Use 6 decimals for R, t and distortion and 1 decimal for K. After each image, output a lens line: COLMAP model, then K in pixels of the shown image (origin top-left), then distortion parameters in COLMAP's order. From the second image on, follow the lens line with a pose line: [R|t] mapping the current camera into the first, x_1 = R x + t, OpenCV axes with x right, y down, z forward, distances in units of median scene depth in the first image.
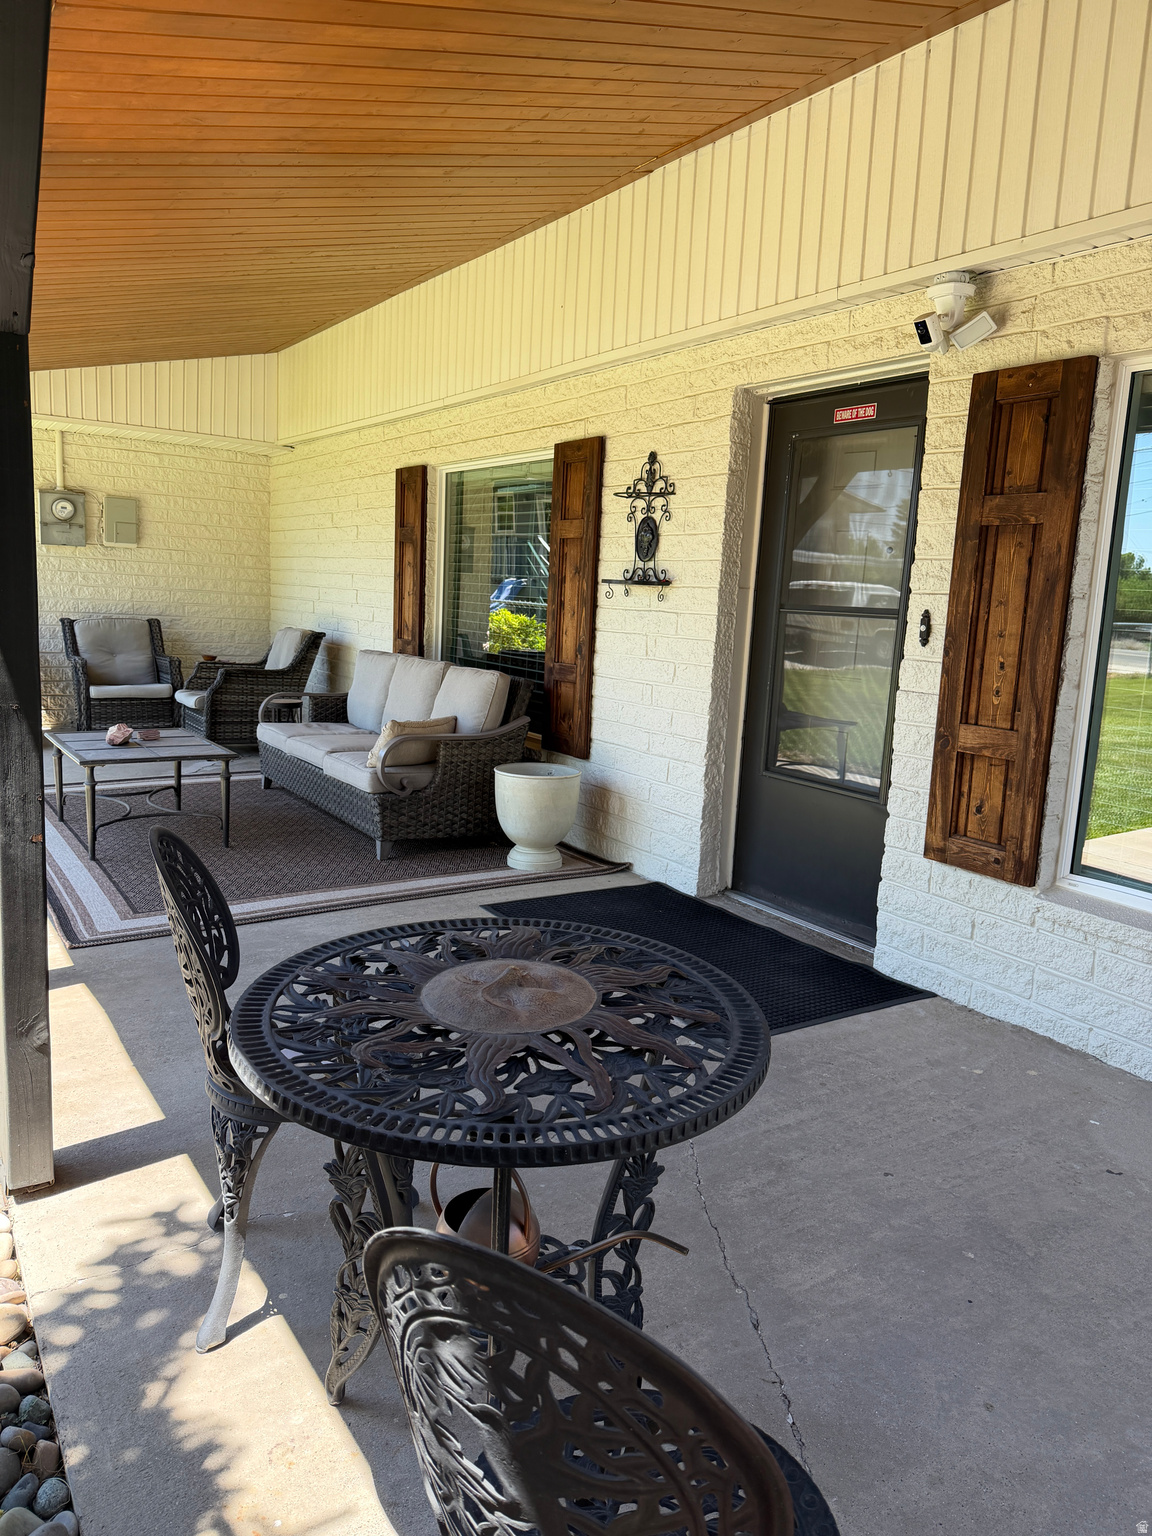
lens RADIAL K [[1103.1, 0, 572.5], [0, 1103.1, 772.0], [0, 0, 1]] dist [0.015441, -0.007707]
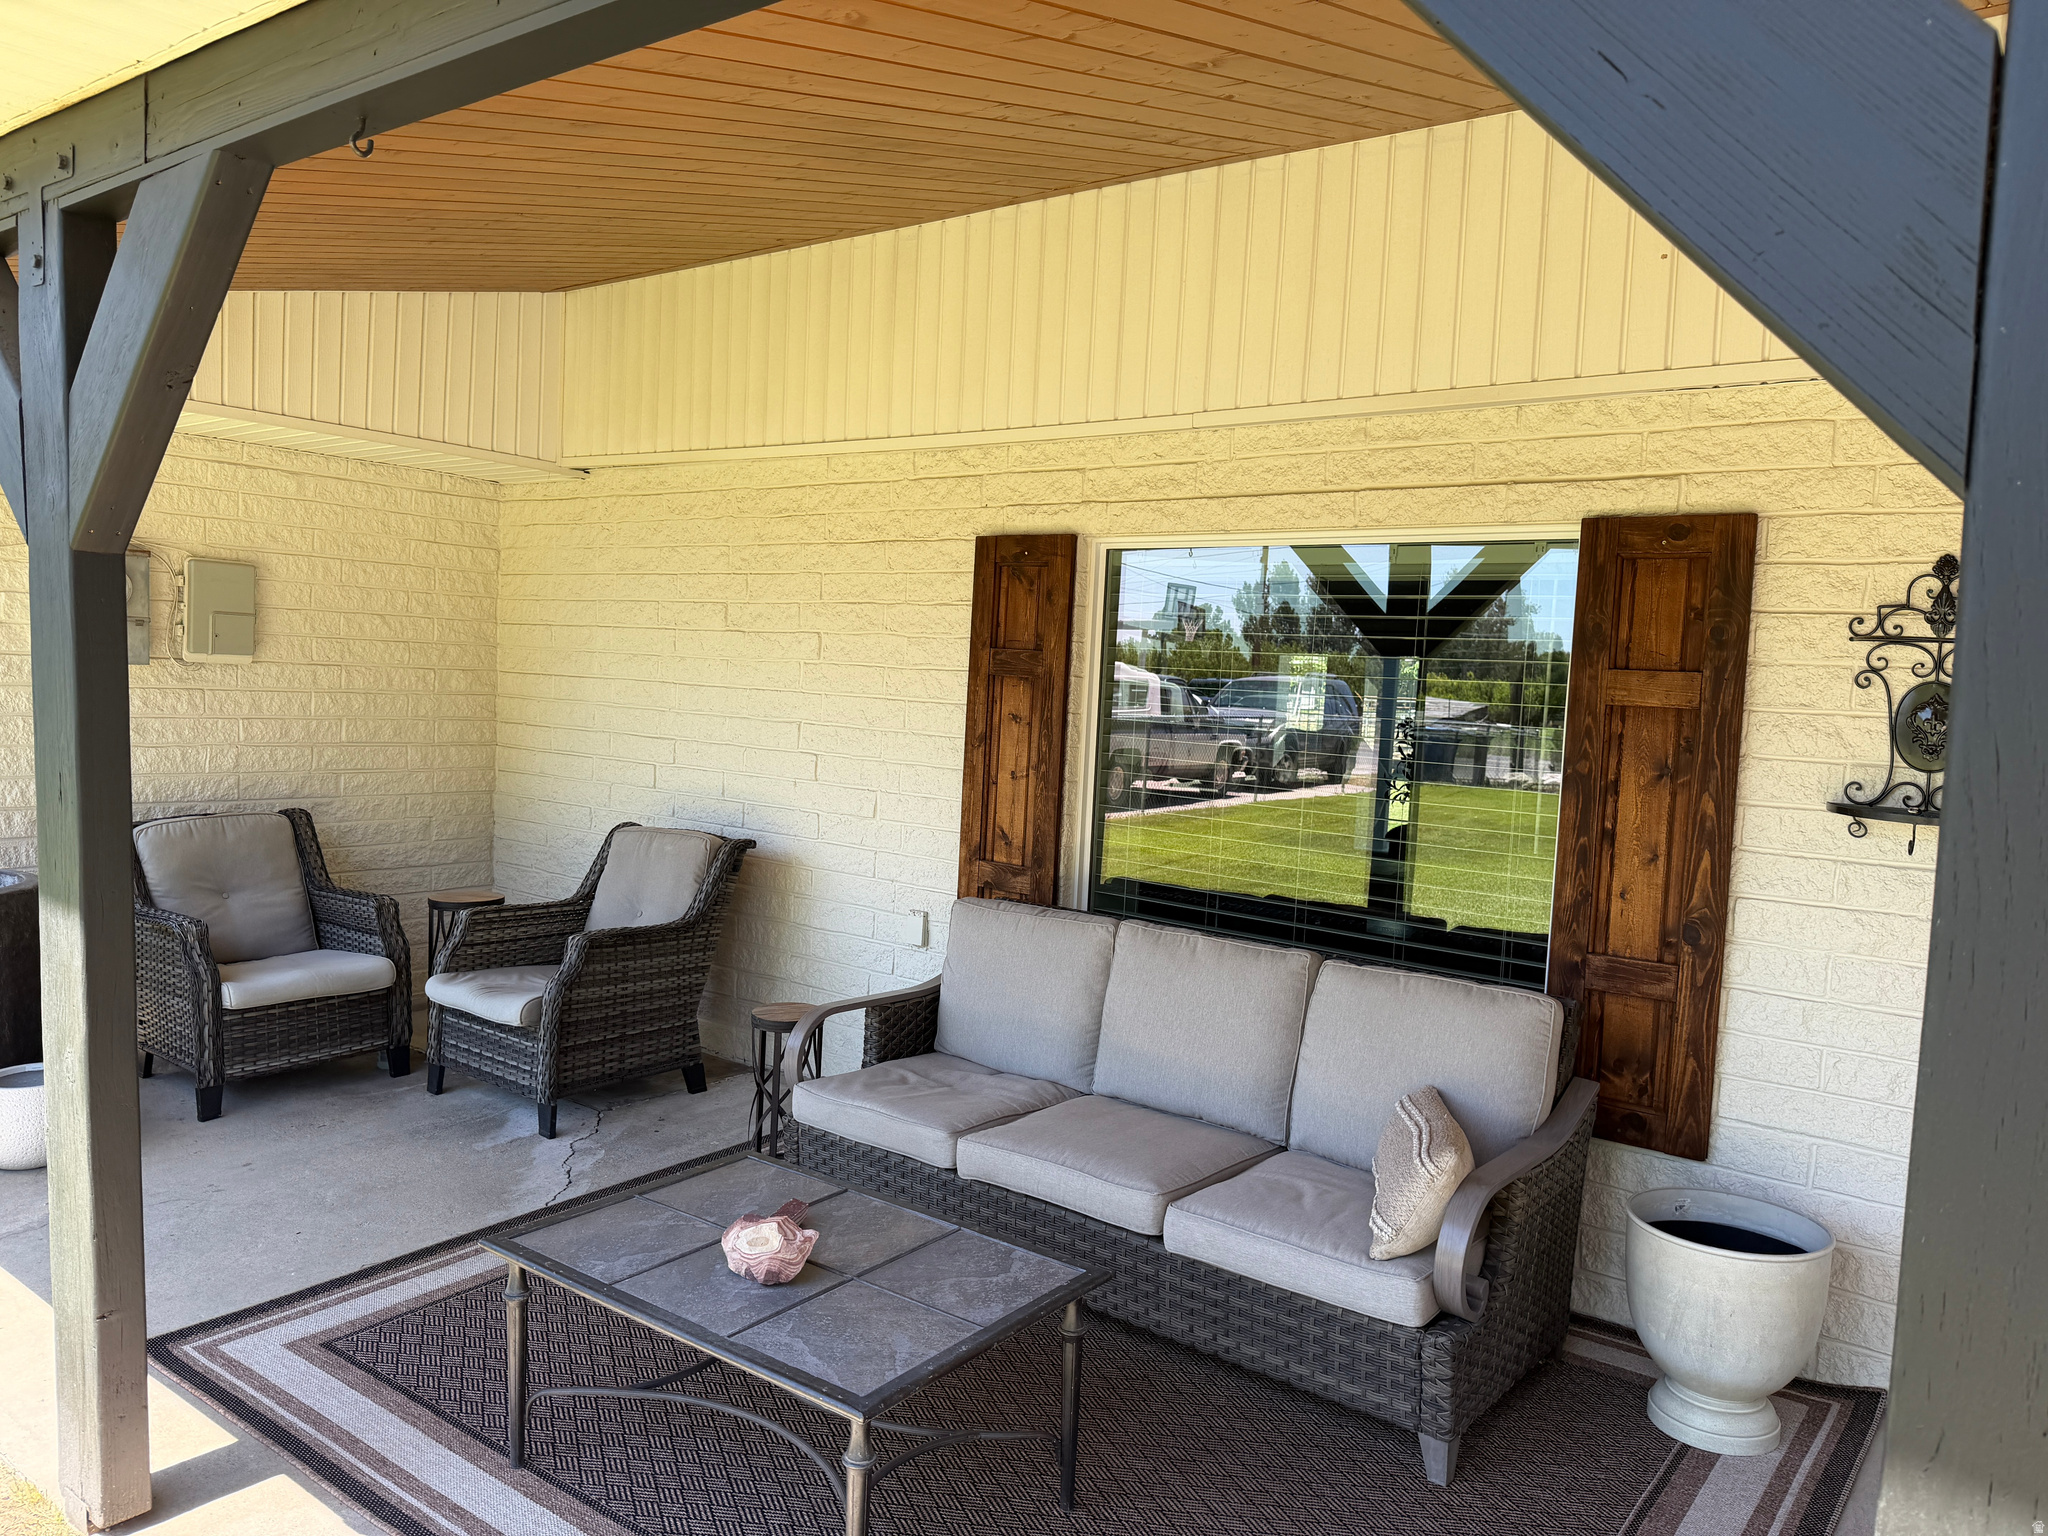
lens RADIAL K [[1470.7, 0, 1030.2], [0, 1470.7, 757.5], [0, 0, 1]] dist [0.015441, -0.007707]
pose [[0.941770, -0.026471, 0.335214, -0.296441], [0.055274, 0.995523, -0.076675, -0.095299], [-0.331684, 0.090739, 0.939017, 0.292089]]
